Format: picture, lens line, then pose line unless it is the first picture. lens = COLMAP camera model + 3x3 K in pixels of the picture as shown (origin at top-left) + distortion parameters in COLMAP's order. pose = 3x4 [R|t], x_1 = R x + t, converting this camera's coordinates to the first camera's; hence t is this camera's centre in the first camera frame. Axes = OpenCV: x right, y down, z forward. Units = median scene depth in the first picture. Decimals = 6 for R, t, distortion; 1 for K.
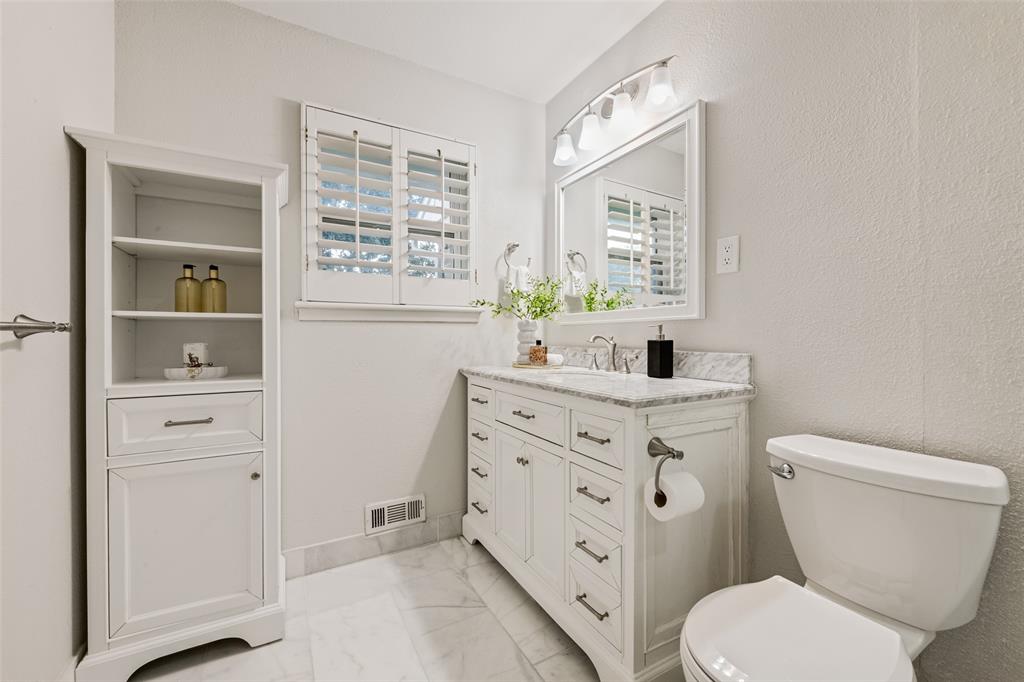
lens RADIAL K [[406.5, 0, 514.8], [0, 406.5, 337.6], [0, 0, 1]] dist [0.000834, -0.000039]
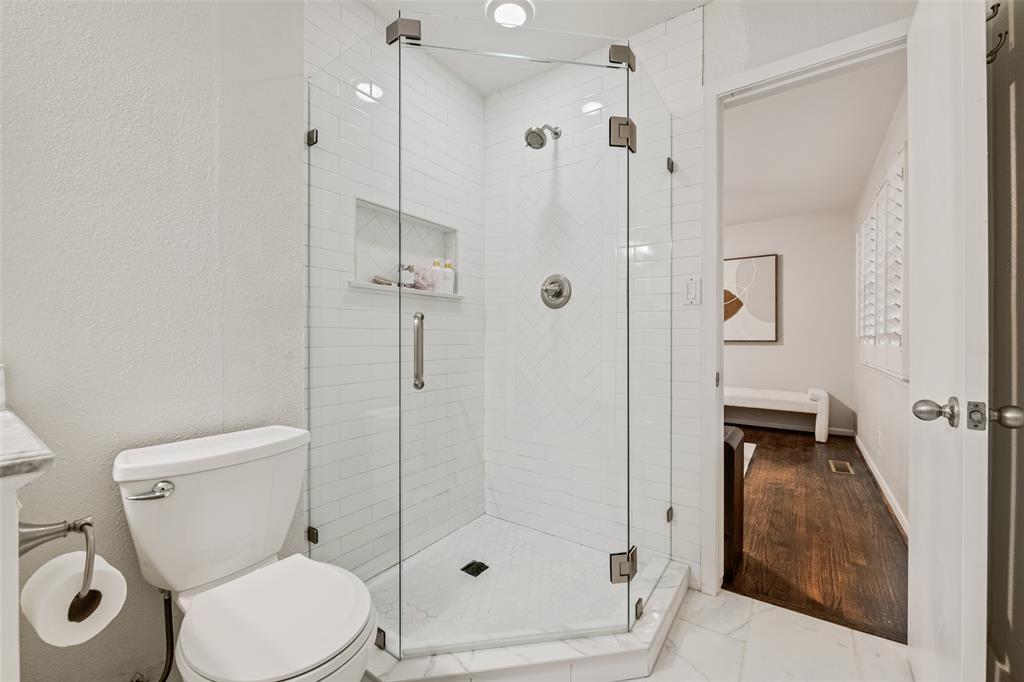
lens RADIAL K [[406.5, 0, 514.8], [0, 406.5, 337.6], [0, 0, 1]] dist [0.000834, -0.000039]
pose [[-0.413280, 0.006718, 0.910579, -0.463318], [0.000848, 0.999975, -0.006993, 0.003407], [-0.910604, -0.002118, -0.413276, 0.669762]]
